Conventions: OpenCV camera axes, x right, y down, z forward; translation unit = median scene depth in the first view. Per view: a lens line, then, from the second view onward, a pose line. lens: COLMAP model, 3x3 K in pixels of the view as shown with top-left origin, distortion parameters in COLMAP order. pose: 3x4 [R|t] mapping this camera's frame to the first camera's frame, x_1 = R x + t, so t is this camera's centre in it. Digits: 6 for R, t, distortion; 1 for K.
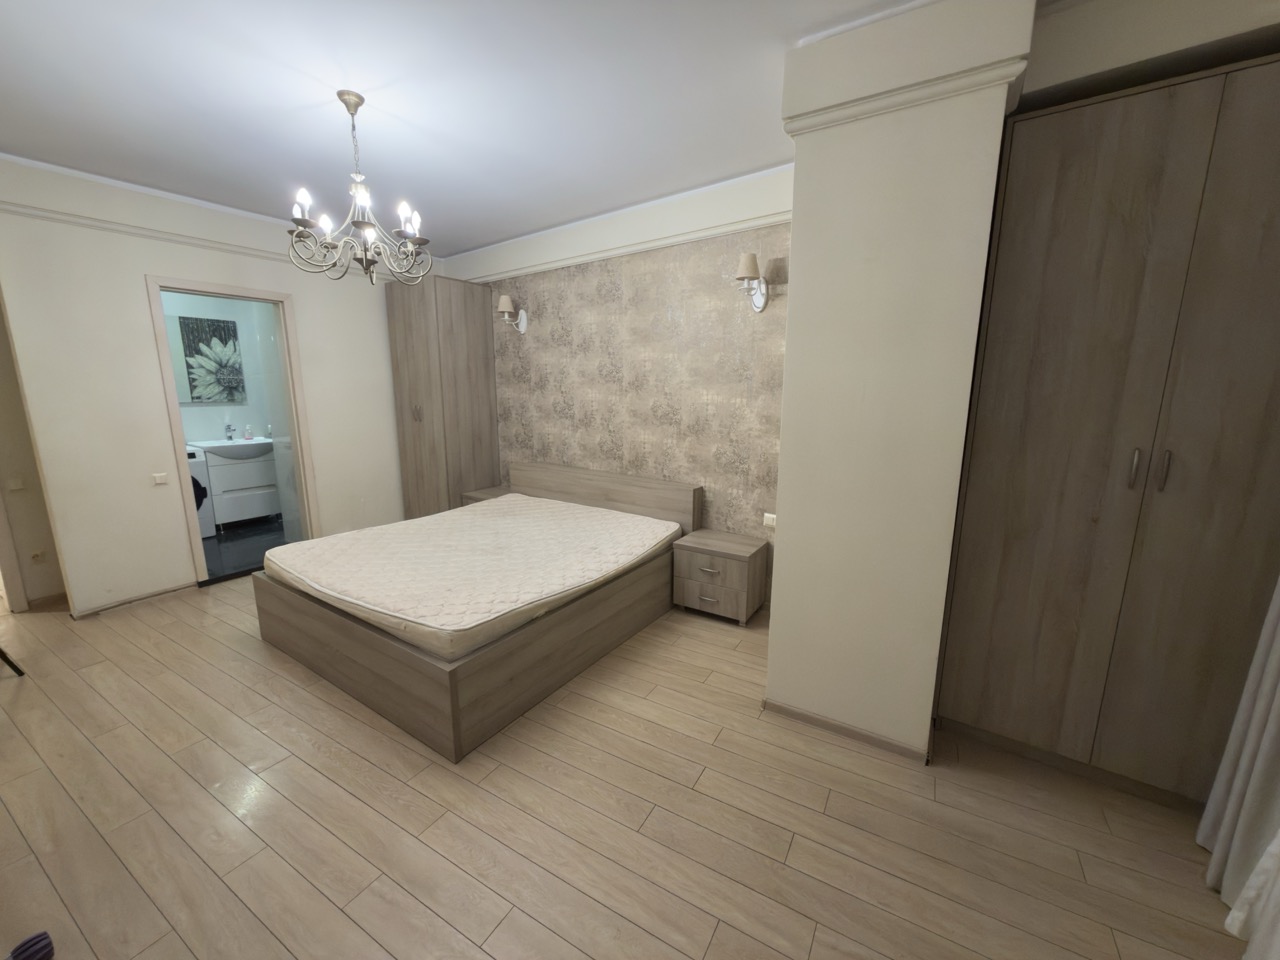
lens RADIAL K [[505.6, 0, 637.9], [0, 505.6, 482.3], [0, 0, 1]] dist [-0.008947, 0.000251]
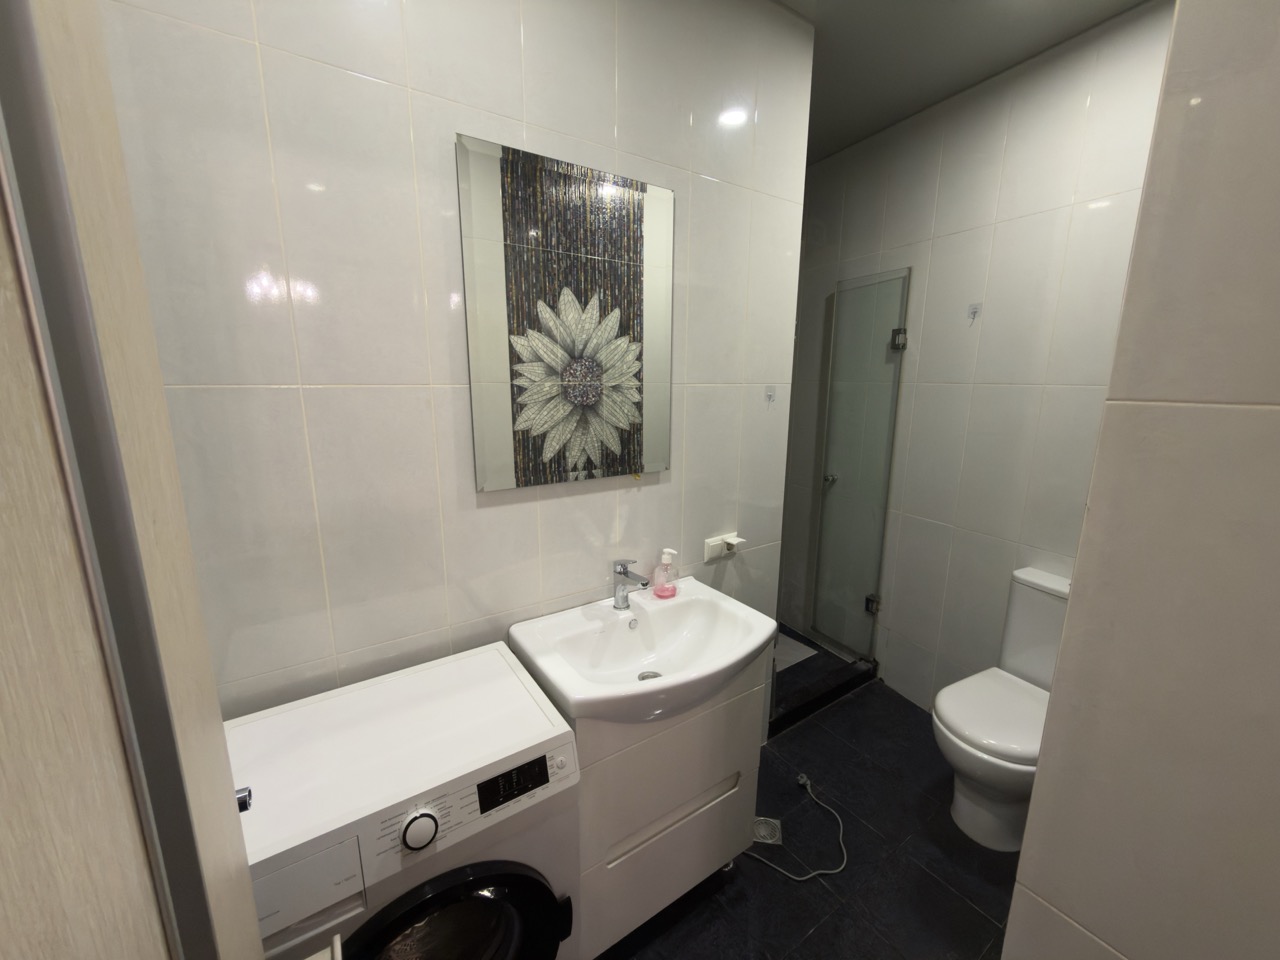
lens RADIAL K [[505.6, 0, 640.2], [0, 505.6, 481.5], [0, 0, 1]] dist [-0.008947, 0.000251]
pose [[0.906015, 0.071308, -0.417196, -0.608414], [-0.072238, 0.997295, 0.013583, -0.139911], [0.417036, 0.017831, 0.908715, 0.655085]]
